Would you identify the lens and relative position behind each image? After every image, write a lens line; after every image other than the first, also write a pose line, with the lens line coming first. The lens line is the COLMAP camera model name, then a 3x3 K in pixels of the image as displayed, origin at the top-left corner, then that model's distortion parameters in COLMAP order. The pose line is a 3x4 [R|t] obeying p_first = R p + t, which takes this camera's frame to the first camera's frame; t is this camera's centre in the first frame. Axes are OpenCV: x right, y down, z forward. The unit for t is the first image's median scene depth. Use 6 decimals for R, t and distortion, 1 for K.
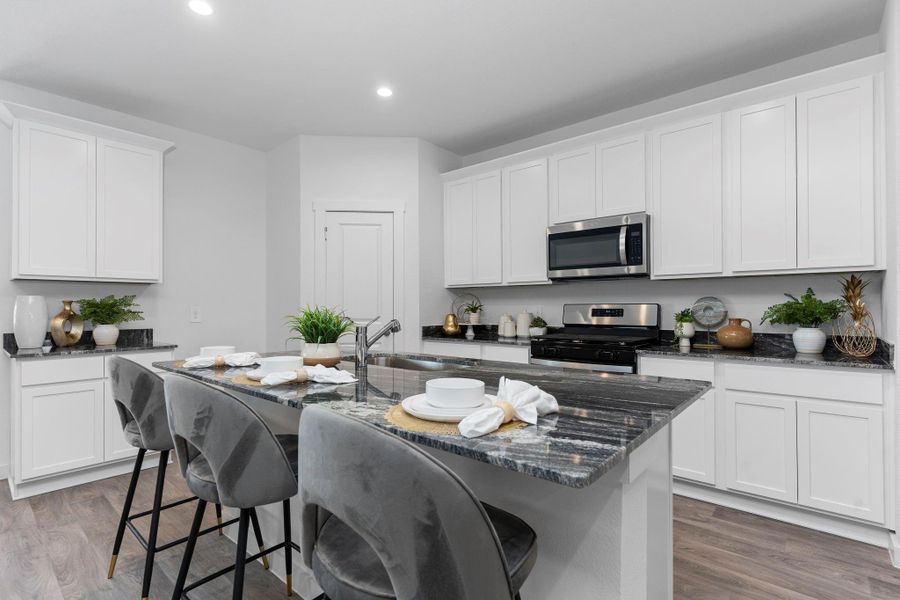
lens RADIAL K [[433.9, 0, 441.7], [0, 433.9, 303.9], [0, 0, 1]] dist [0.001481, 0.000497]
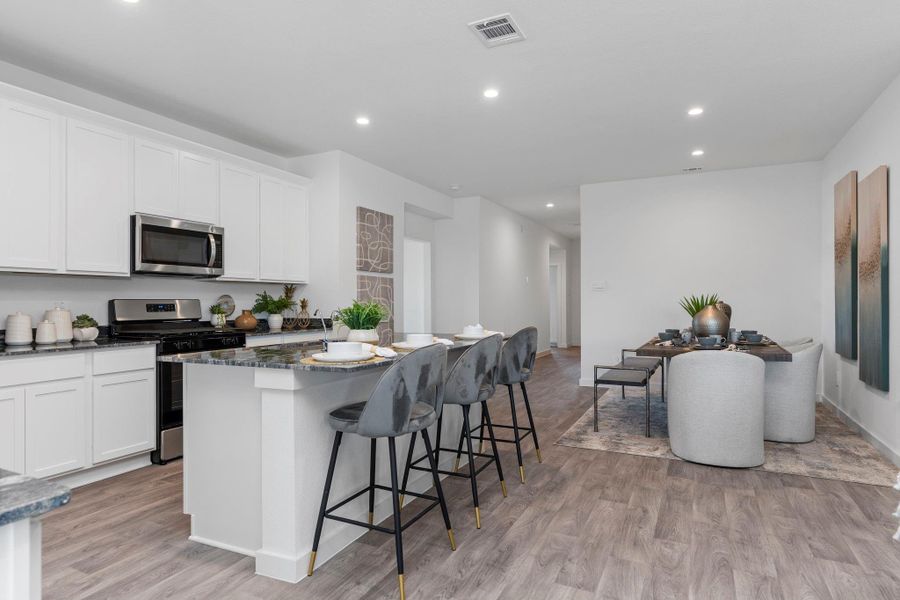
lens RADIAL K [[508.3, 0, 449.6], [0, 508.3, 299.0], [0, 0, 1]] dist [-0.007557, 0.003914]
pose [[-0.269763, 0.009409, 0.962881, -0.960239], [-0.000479, 0.999951, -0.009906, 0.011032], [-0.962927, -0.003133, -0.269745, 0.653173]]
